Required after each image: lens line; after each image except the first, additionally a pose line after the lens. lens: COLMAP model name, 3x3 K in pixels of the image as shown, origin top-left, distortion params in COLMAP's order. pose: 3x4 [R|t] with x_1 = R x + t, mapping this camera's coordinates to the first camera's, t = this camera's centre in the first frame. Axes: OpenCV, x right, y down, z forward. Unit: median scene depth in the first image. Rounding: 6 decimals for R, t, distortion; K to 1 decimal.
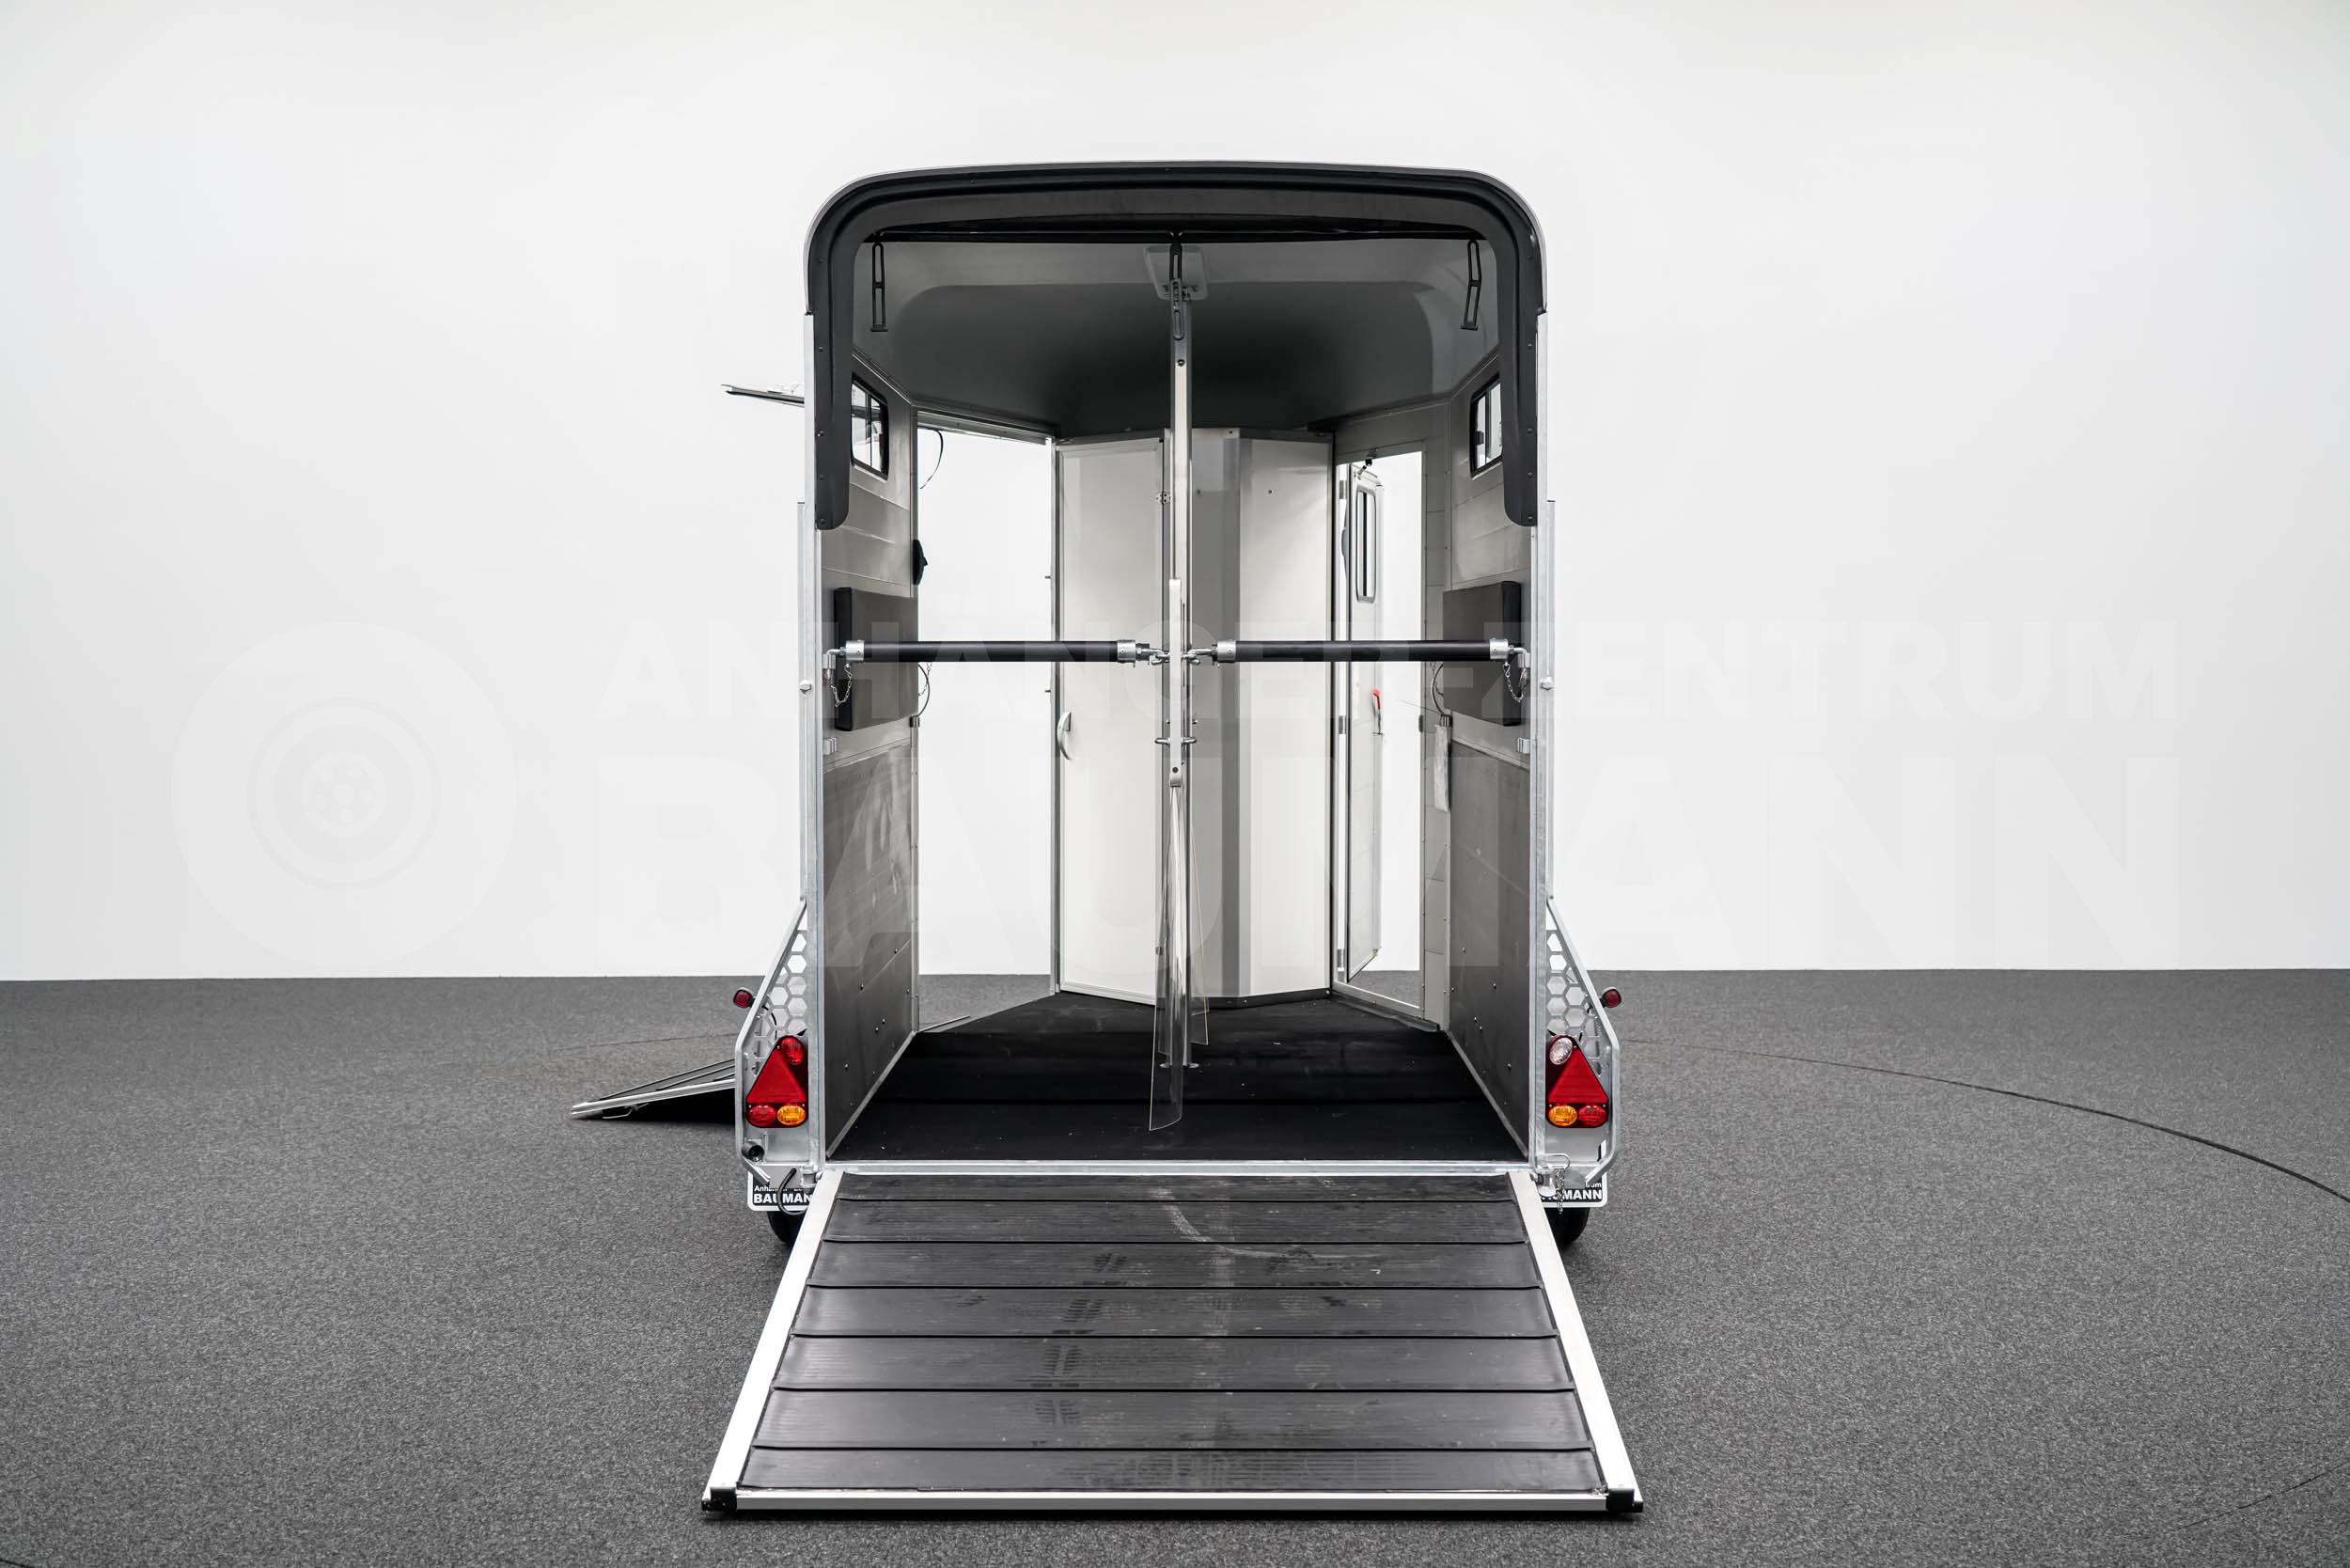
lens RADIAL K [[2559.2, 0, 1183.1], [0, 2559.2, 753.4], [0, 0, 1]] dist [-0.041269, 0.000000]
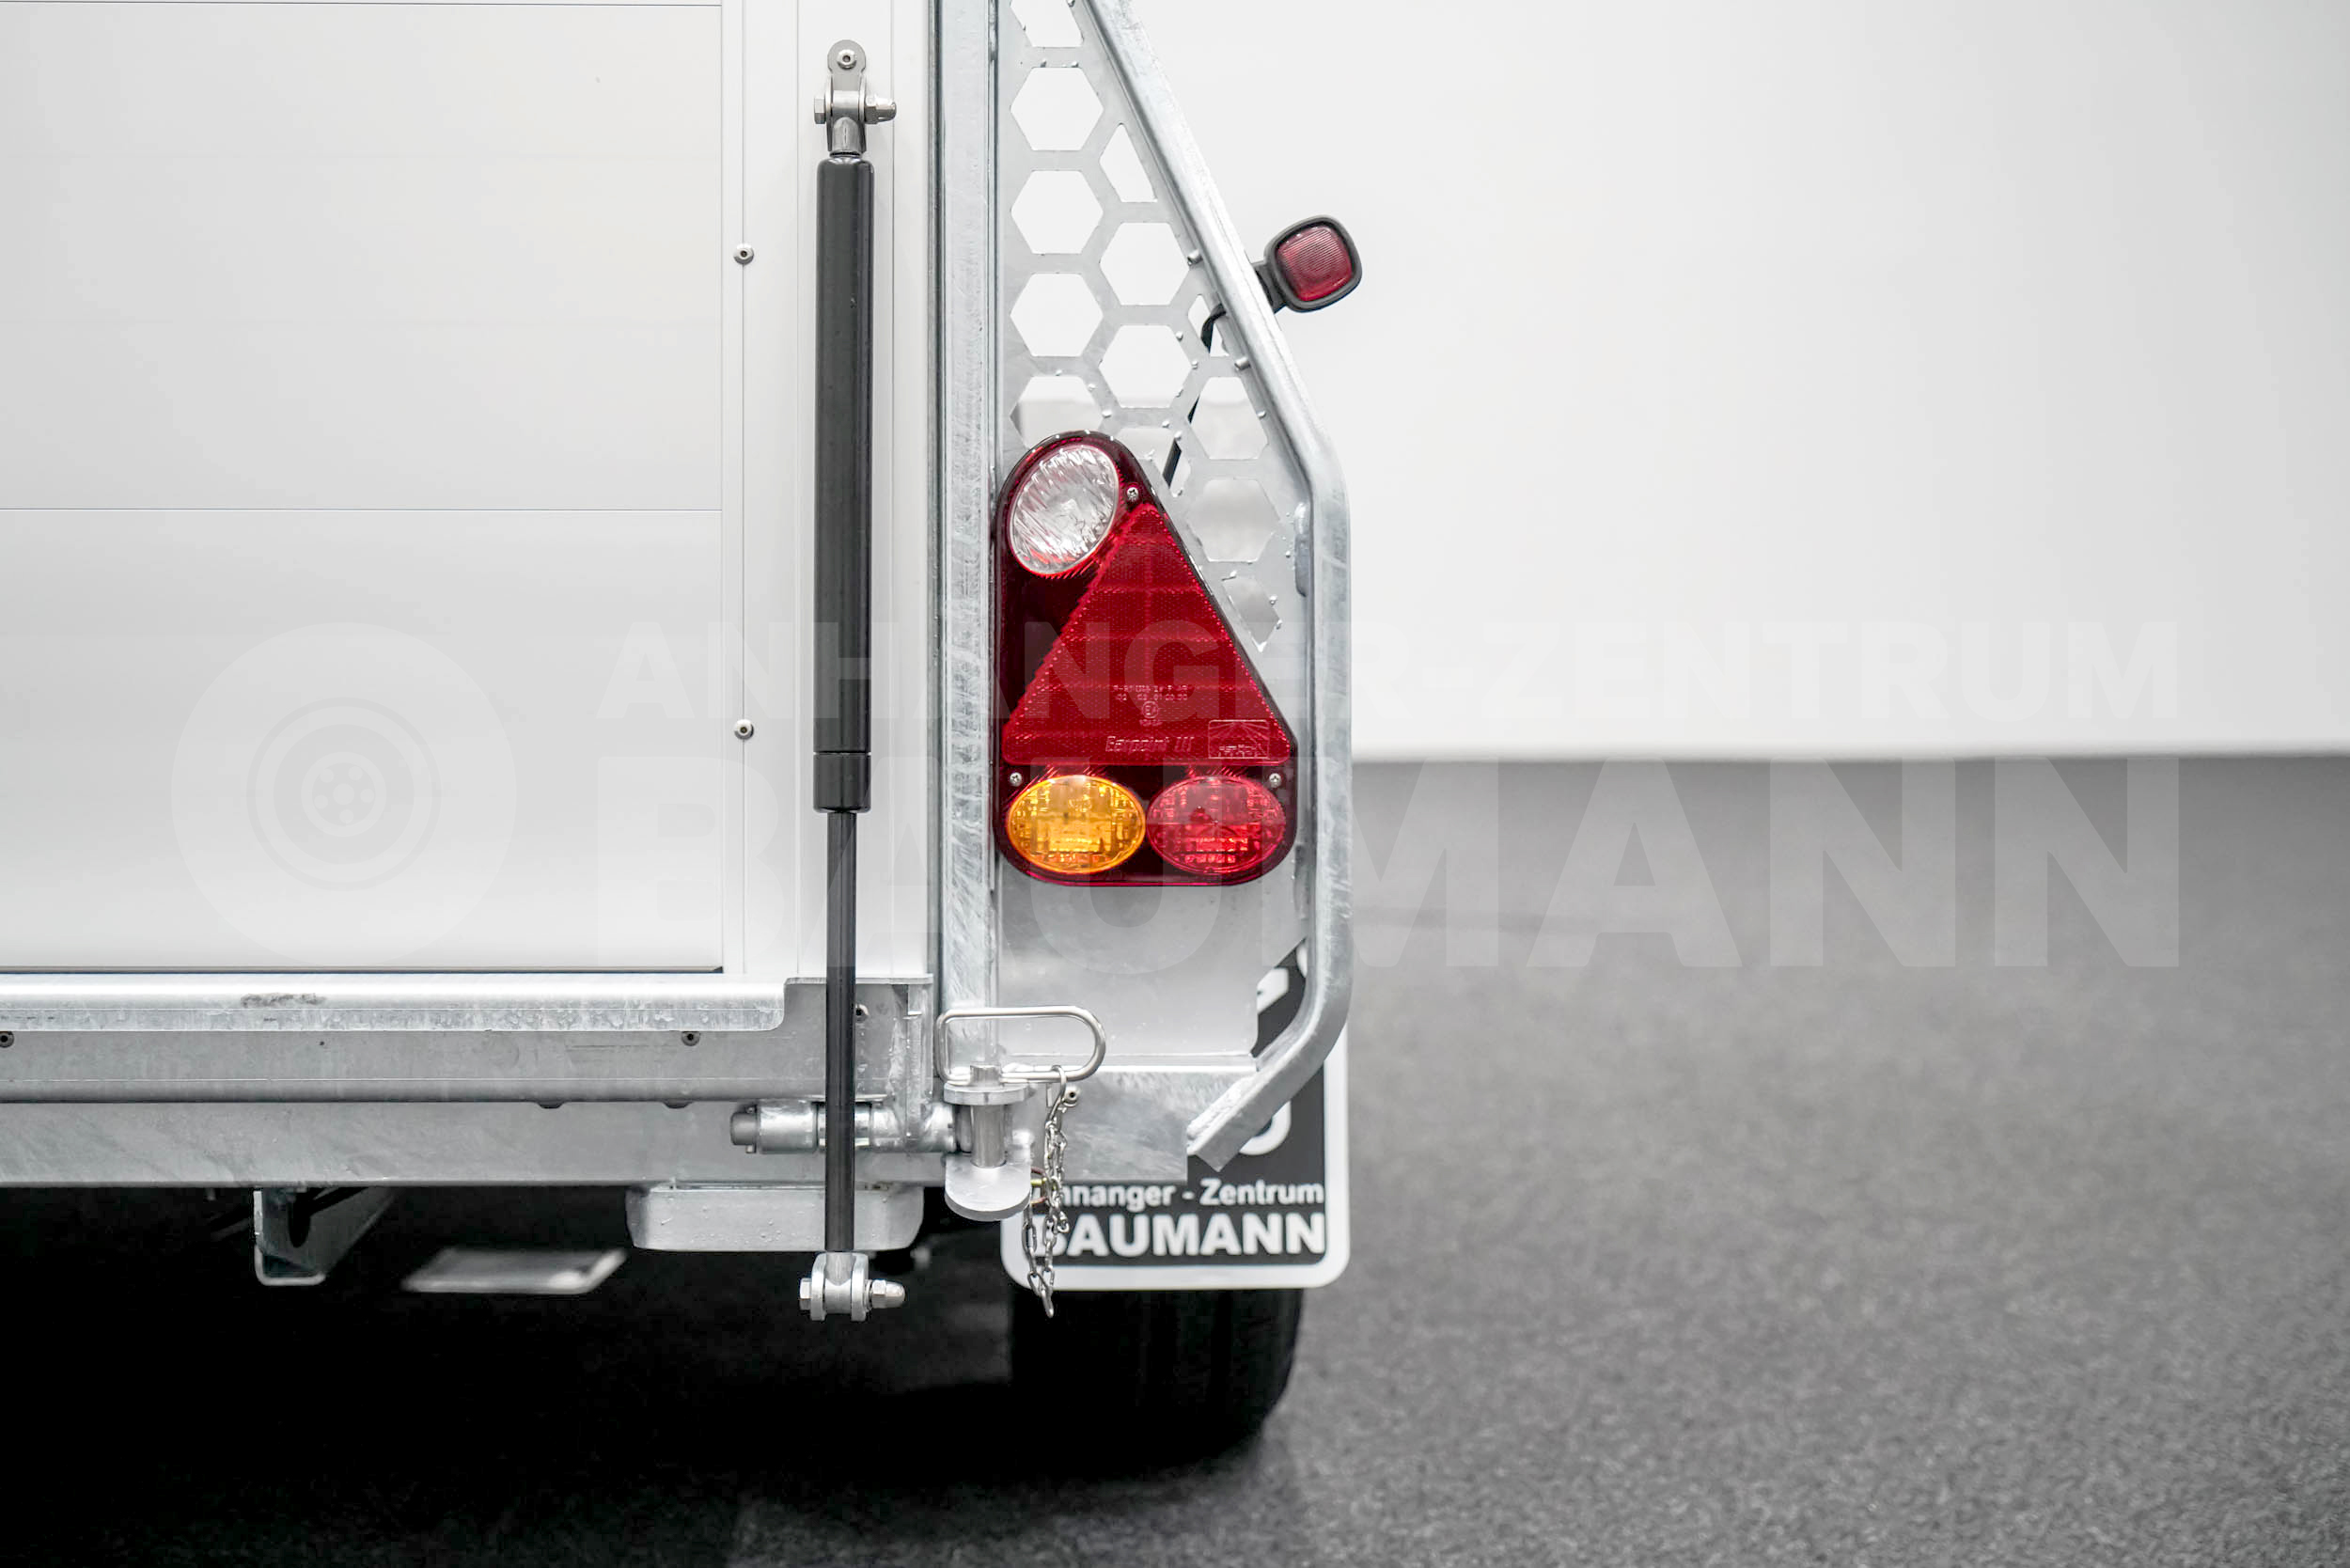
lens RADIAL K [[4066.0, 0, 1175.8], [0, 4066.0, 779.6], [0, 0, 1]] dist [-0.067373, 0.000000]
pose [[0.998617, -0.001082, 0.052568, 0.130878], [-0.000327, 0.999641, 0.026791, 0.121265], [-0.052578, -0.026771, 0.998258, 0.630526]]
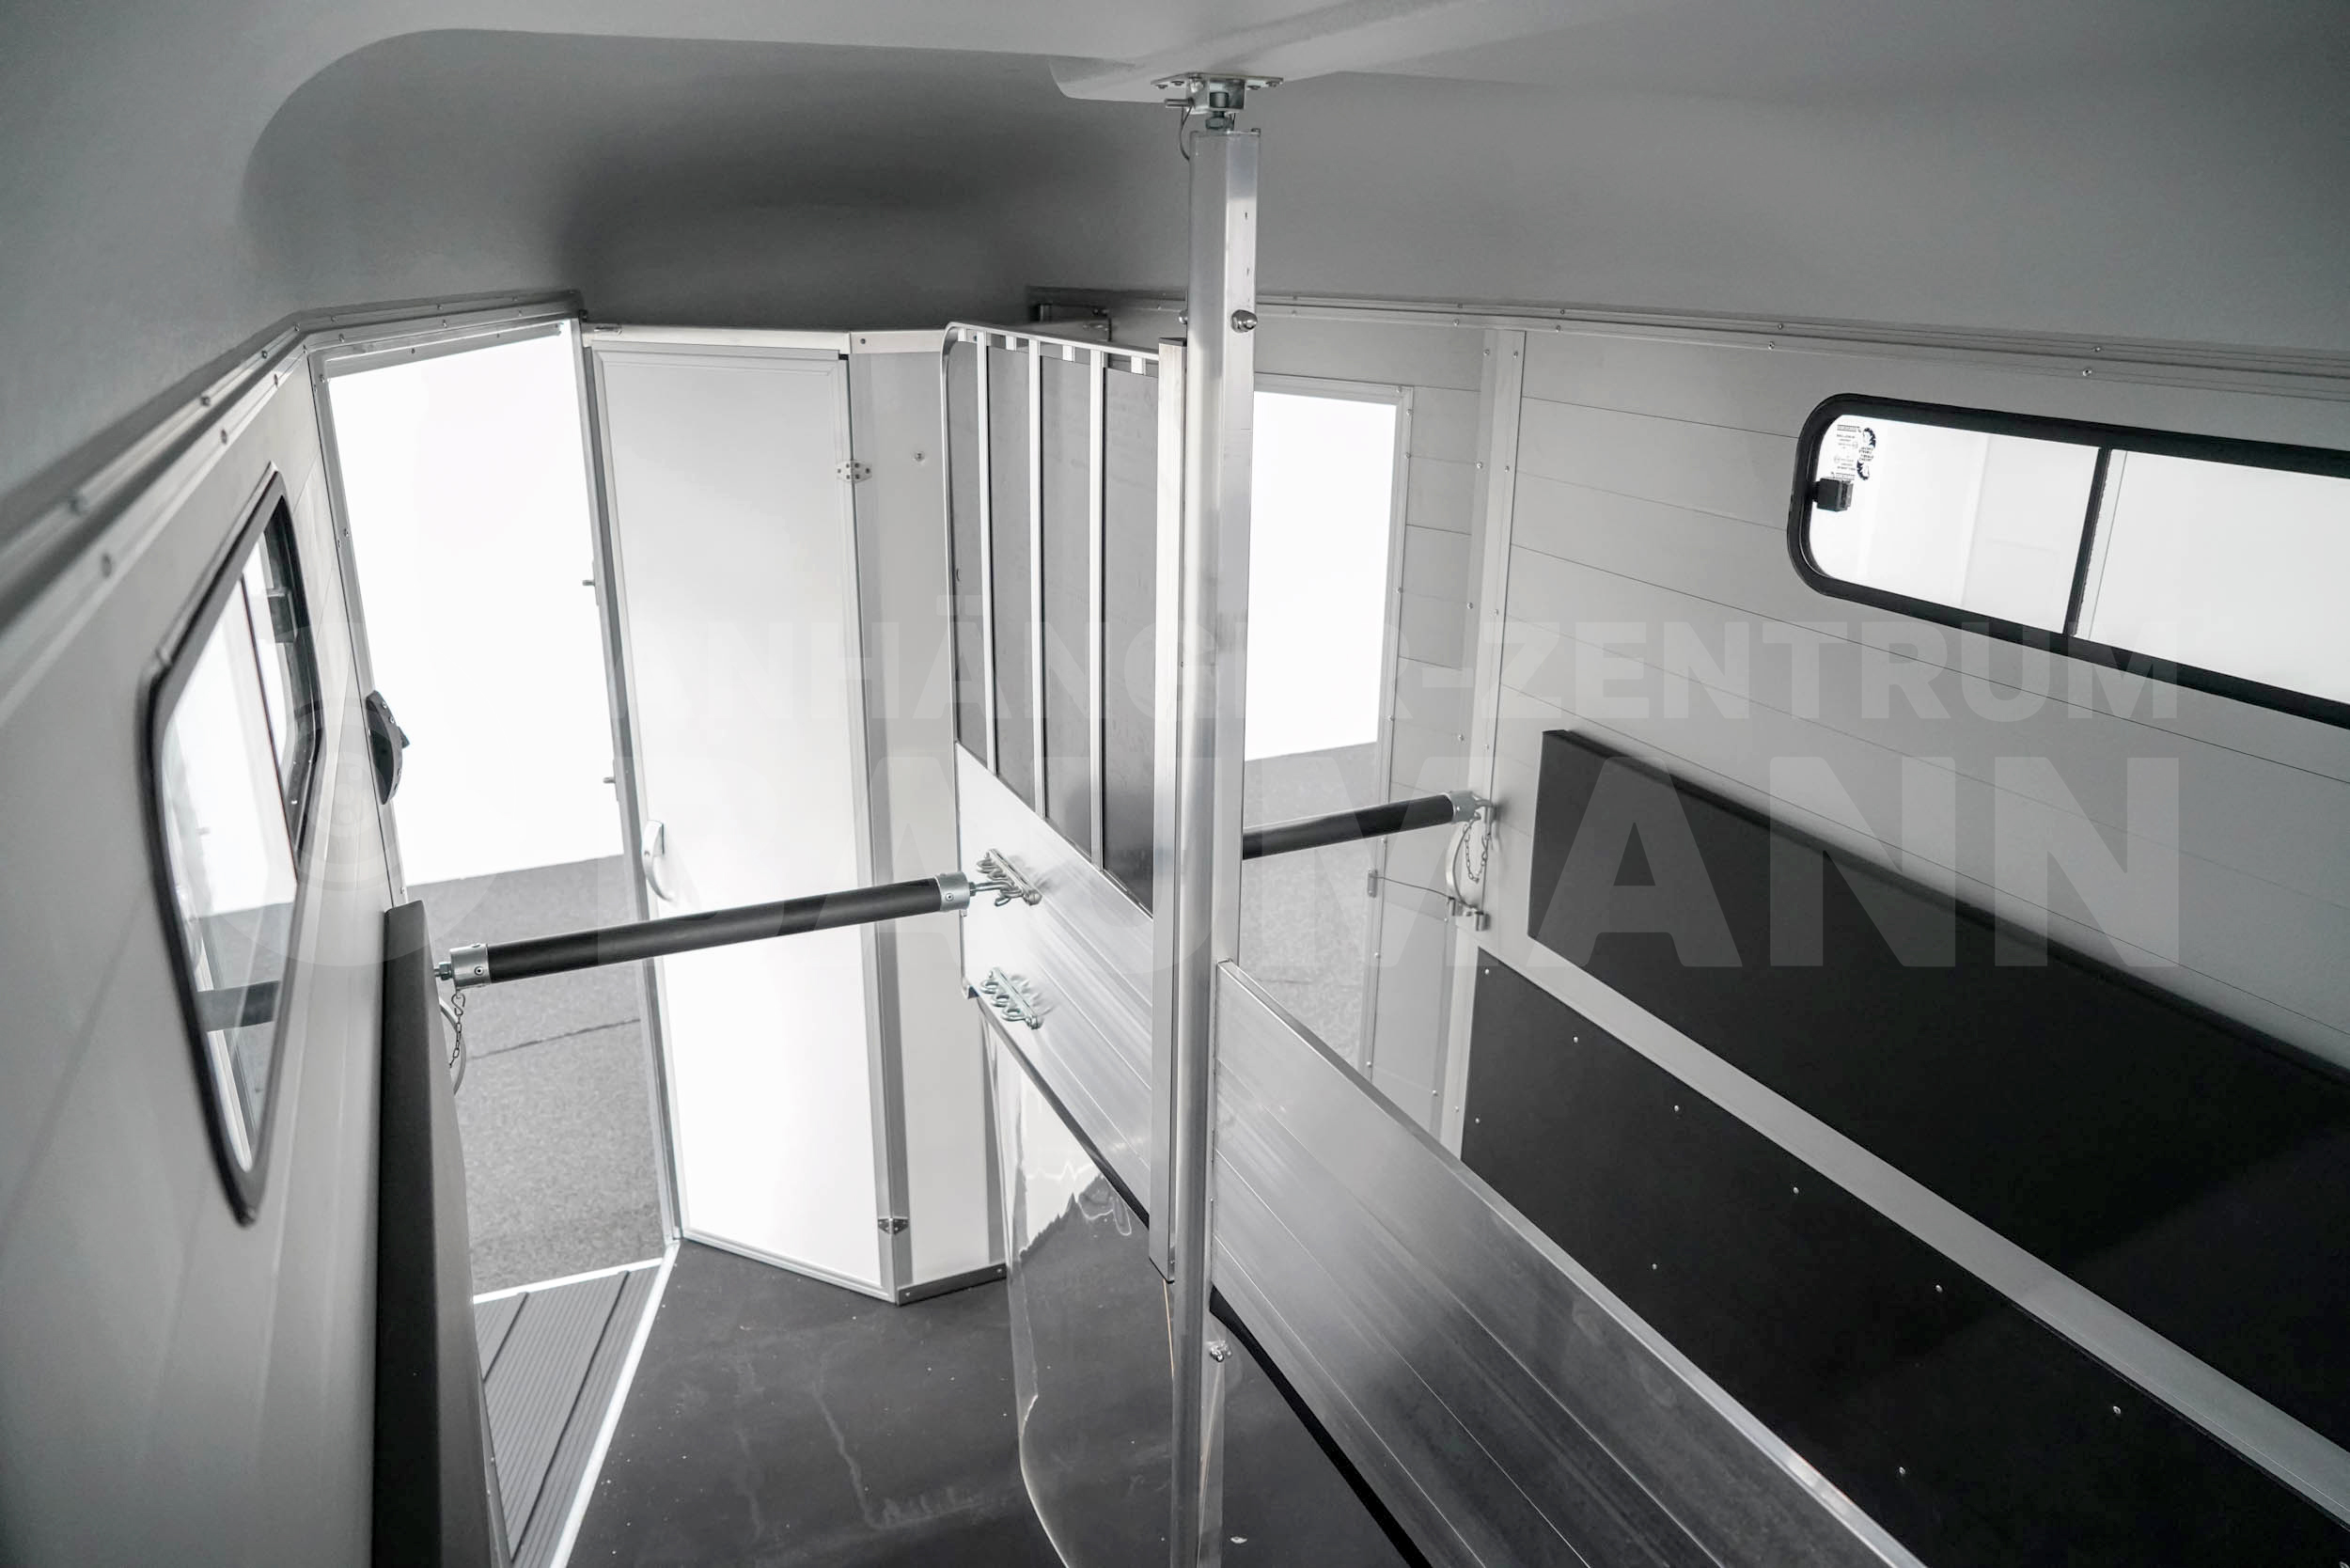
lens RADIAL K [[1573.5, 0, 1186.6], [0, 1573.5, 753.2], [0, 0, 1]] dist [-0.030452, -0.001078]
pose [[0.899578, -0.125089, 0.418465, -0.117876], [0.006975, 0.962102, 0.272601, -0.177467], [-0.436705, -0.242307, 0.866358, 0.924296]]
